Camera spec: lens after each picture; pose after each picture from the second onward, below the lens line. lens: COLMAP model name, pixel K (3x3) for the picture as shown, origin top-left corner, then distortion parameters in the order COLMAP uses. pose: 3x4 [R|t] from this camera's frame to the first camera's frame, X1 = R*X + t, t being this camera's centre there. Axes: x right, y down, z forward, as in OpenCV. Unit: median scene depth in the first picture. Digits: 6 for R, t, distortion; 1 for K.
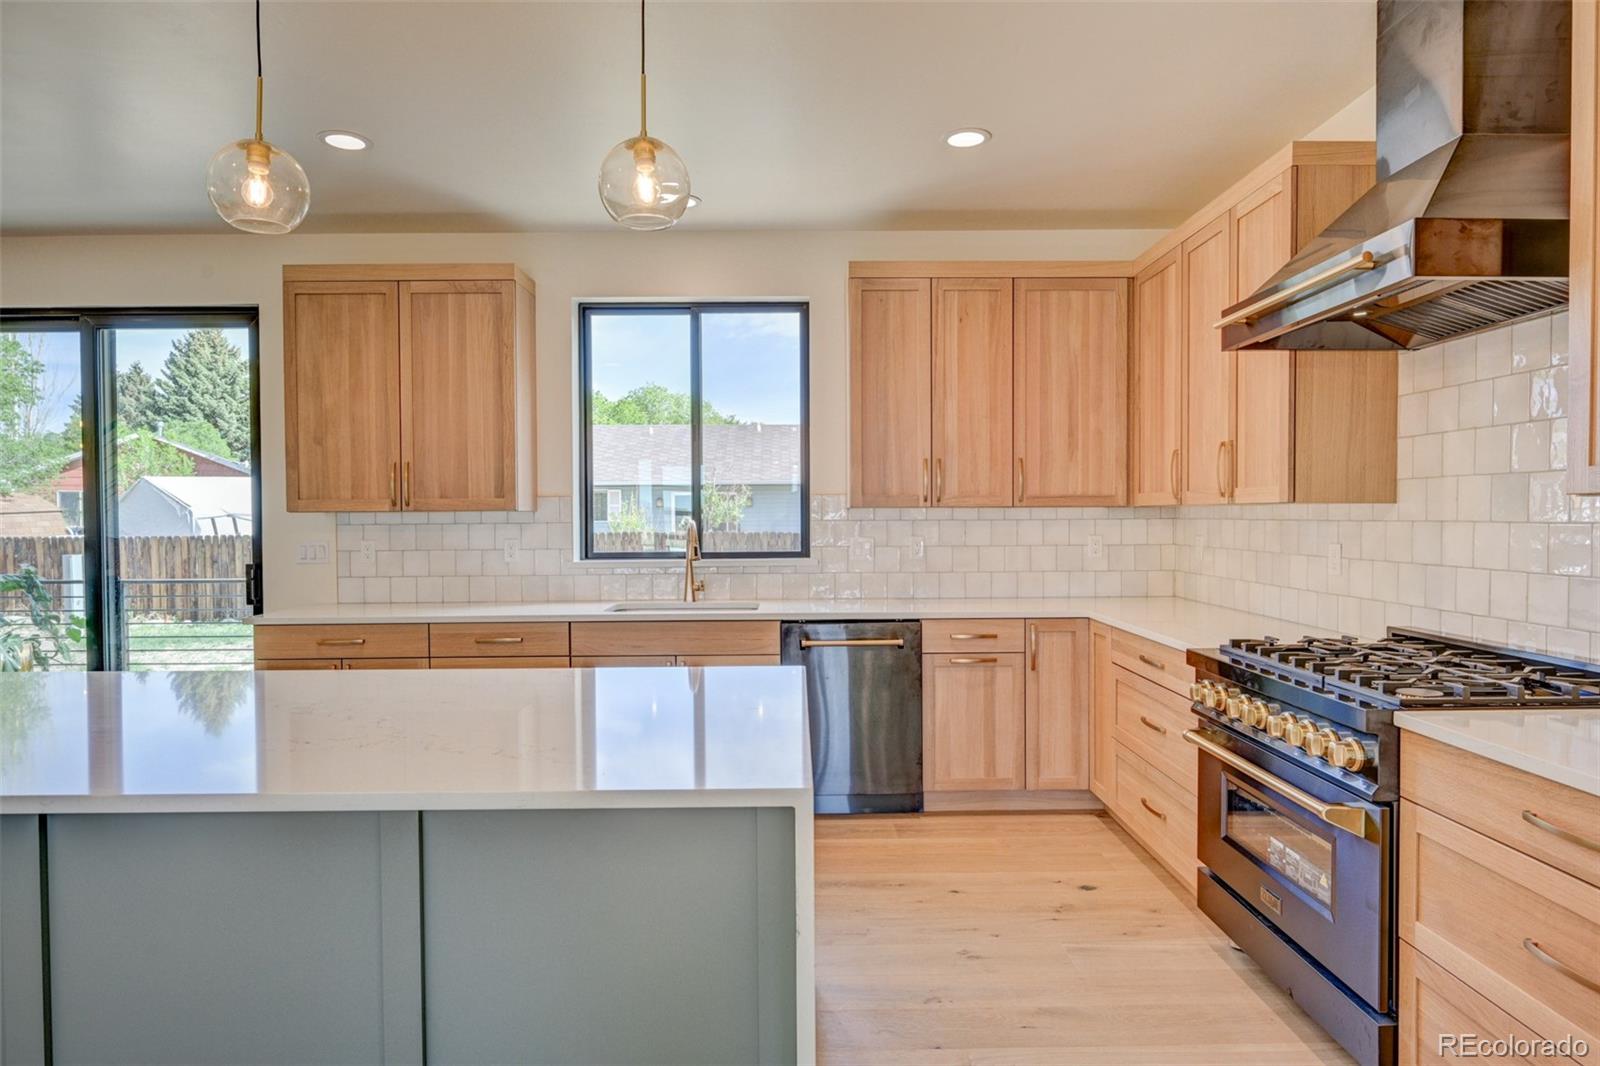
lens RADIAL K [[943.1, 0, 803.8], [0, 943.1, 527.7], [0, 0, 1]] dist [0.000025, -0.000353]
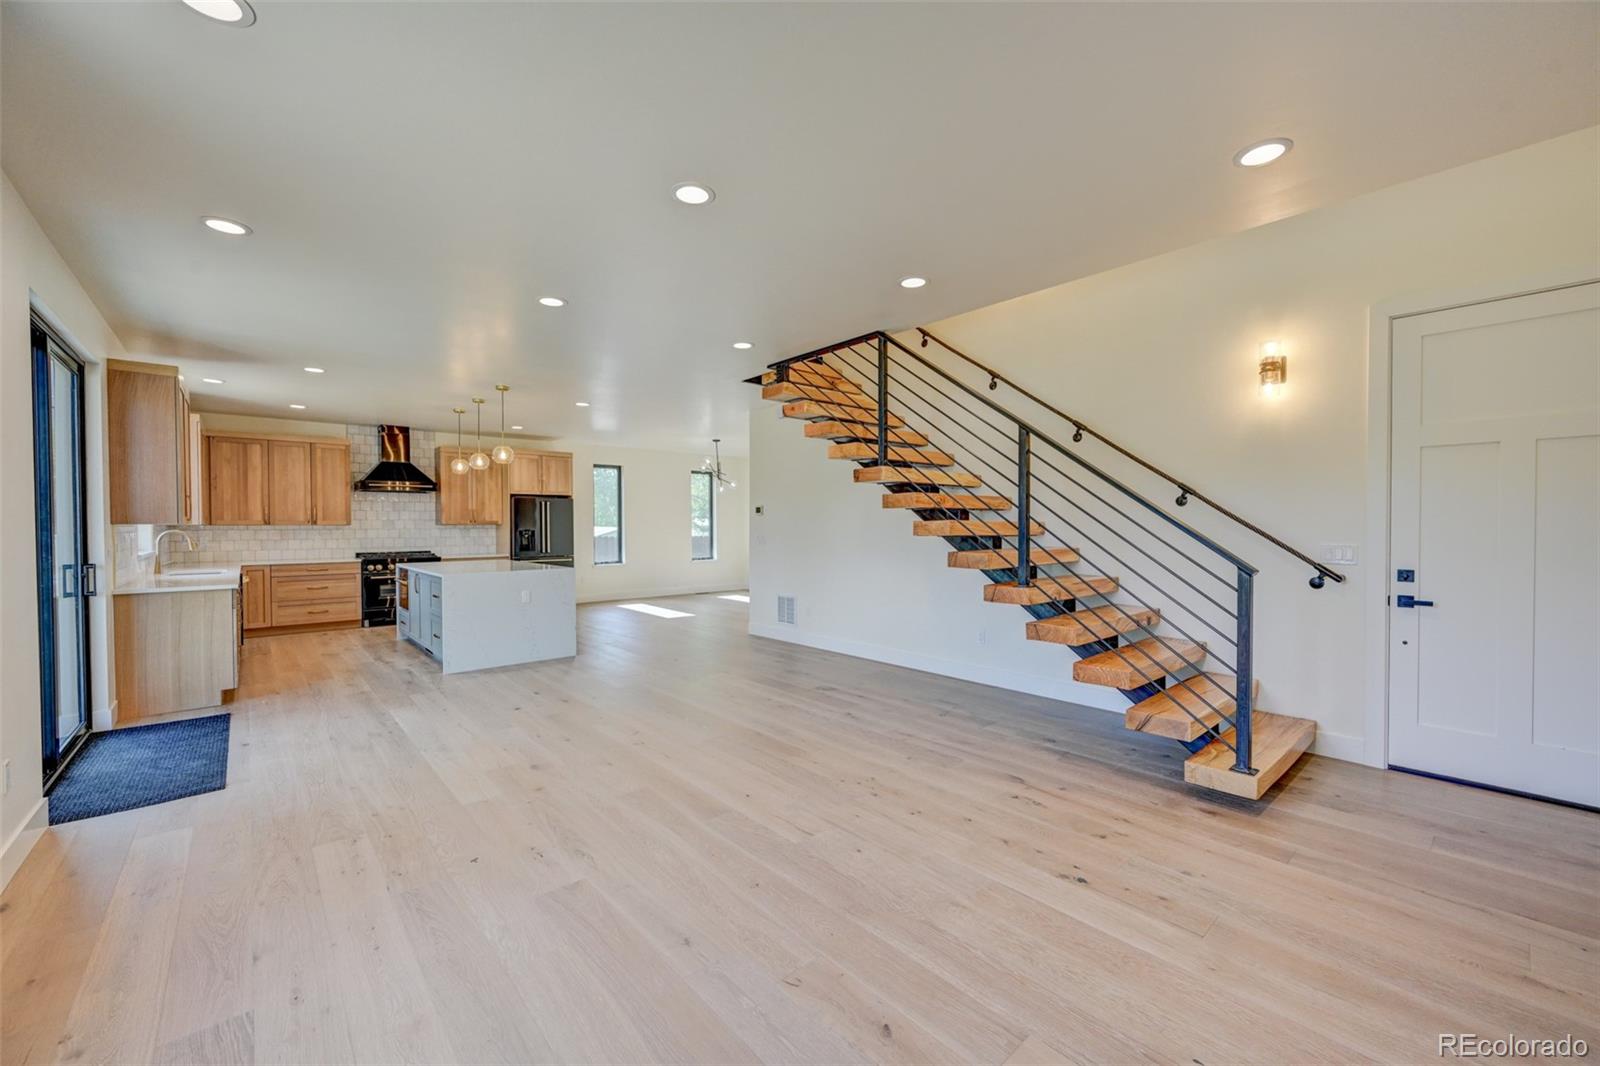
lens RADIAL K [[630.5, 0, 803.4], [0, 630.5, 534.4], [0, 0, 1]] dist [-0.001663, 0.000495]
pose [[-0.656674, -0.001811, 0.754173, -2.017932], [0.019379, 0.999626, 0.019274, 0.000647], [-0.753926, 0.027272, -0.656393, 0.910431]]
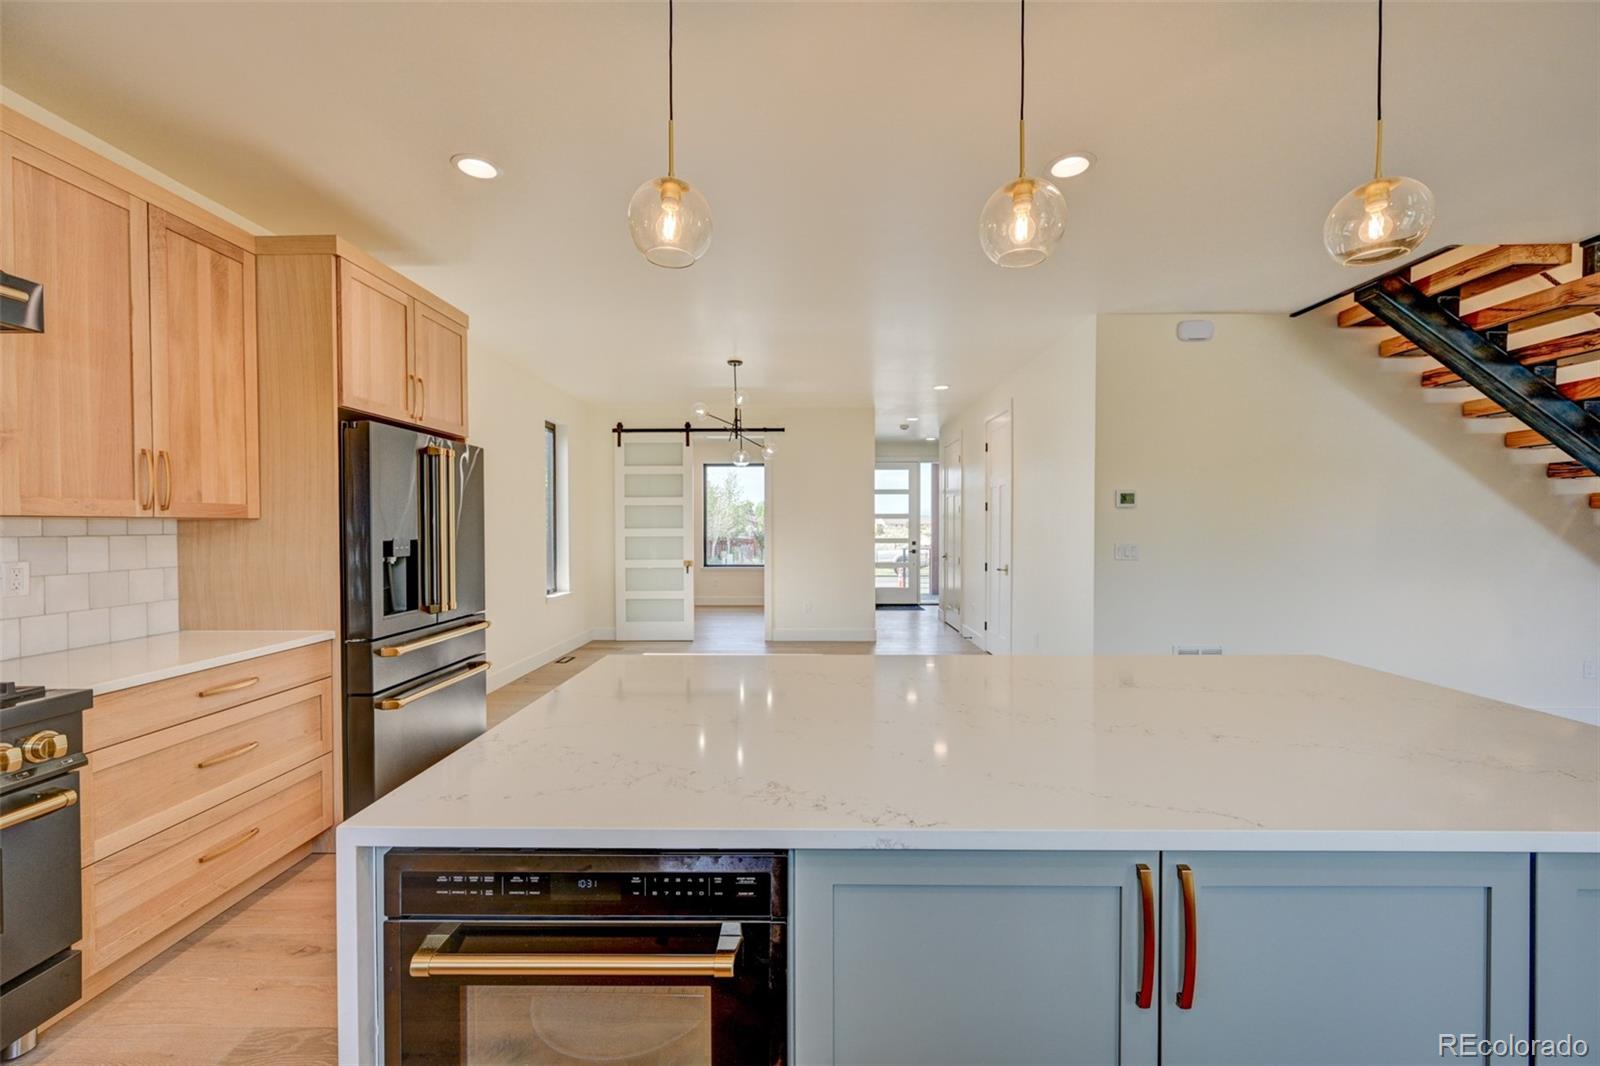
lens RADIAL K [[630.5, 0, 803.4], [0, 630.5, 534.4], [0, 0, 1]] dist [-0.001663, 0.000495]
pose [[-0.999764, 0.007249, 0.020496, -0.157239], [0.007792, 0.999618, 0.026510, -0.010239], [-0.020296, 0.026664, -0.999438, 0.824950]]
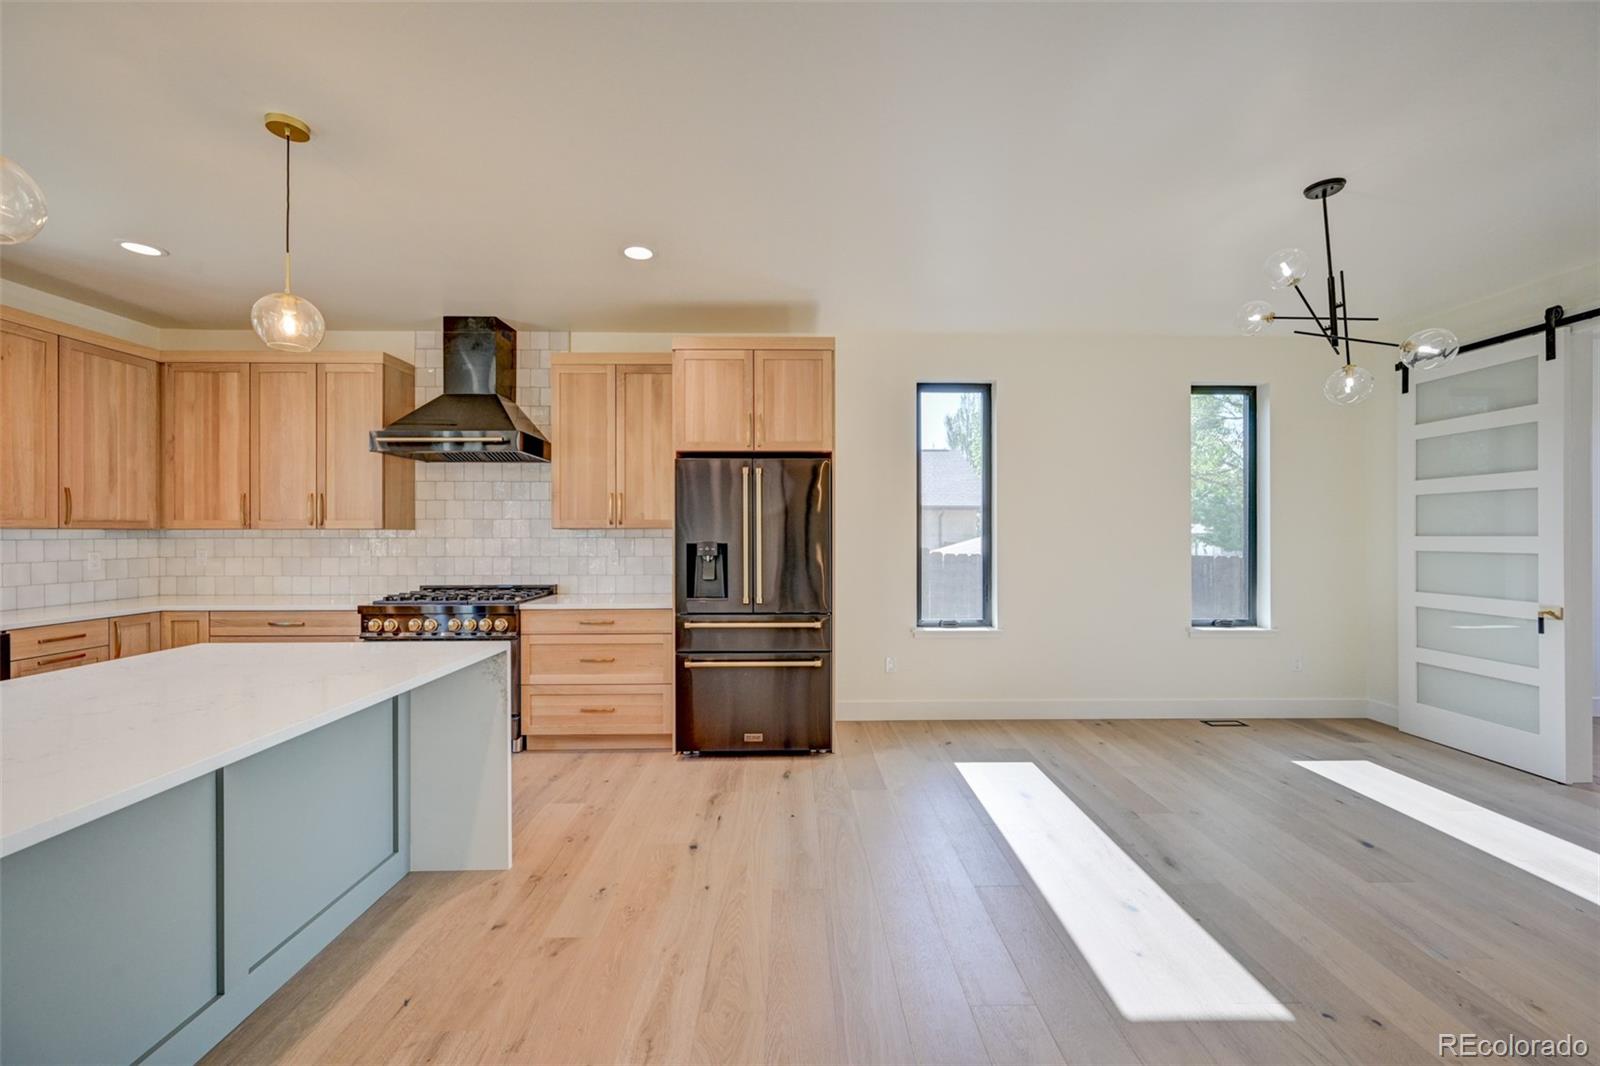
lens RADIAL K [[630.5, 0, 803.4], [0, 630.5, 534.4], [0, 0, 1]] dist [-0.001663, 0.000495]
pose [[-0.012209, 0.002916, 0.999921, -0.580312], [0.014938, 0.999885, -0.002734, 0.001425], [-0.999814, 0.014903, -0.012251, 0.080119]]
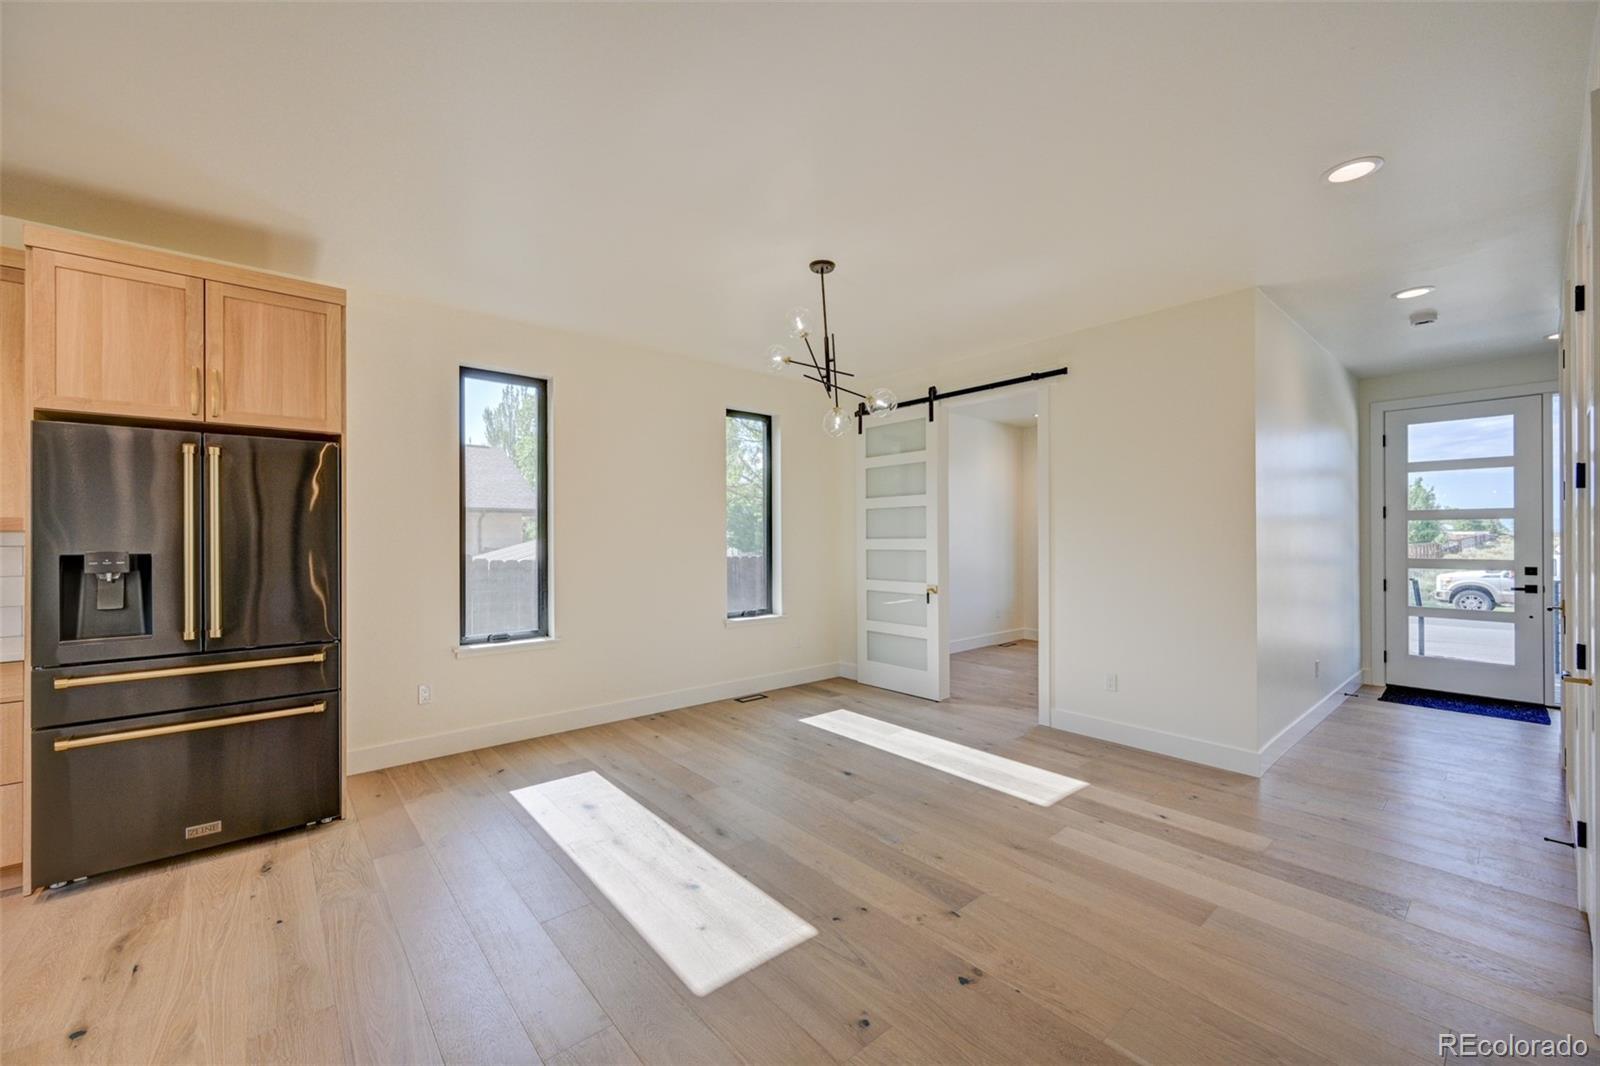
lens RADIAL K [[630.5, 0, 803.4], [0, 630.5, 534.4], [0, 0, 1]] dist [-0.001663, 0.000495]
pose [[-0.647147, 0.009999, 0.762299, -0.554368], [0.017486, 0.999846, 0.001730, 0.001383], [-0.762164, 0.014449, -0.647222, 0.089849]]
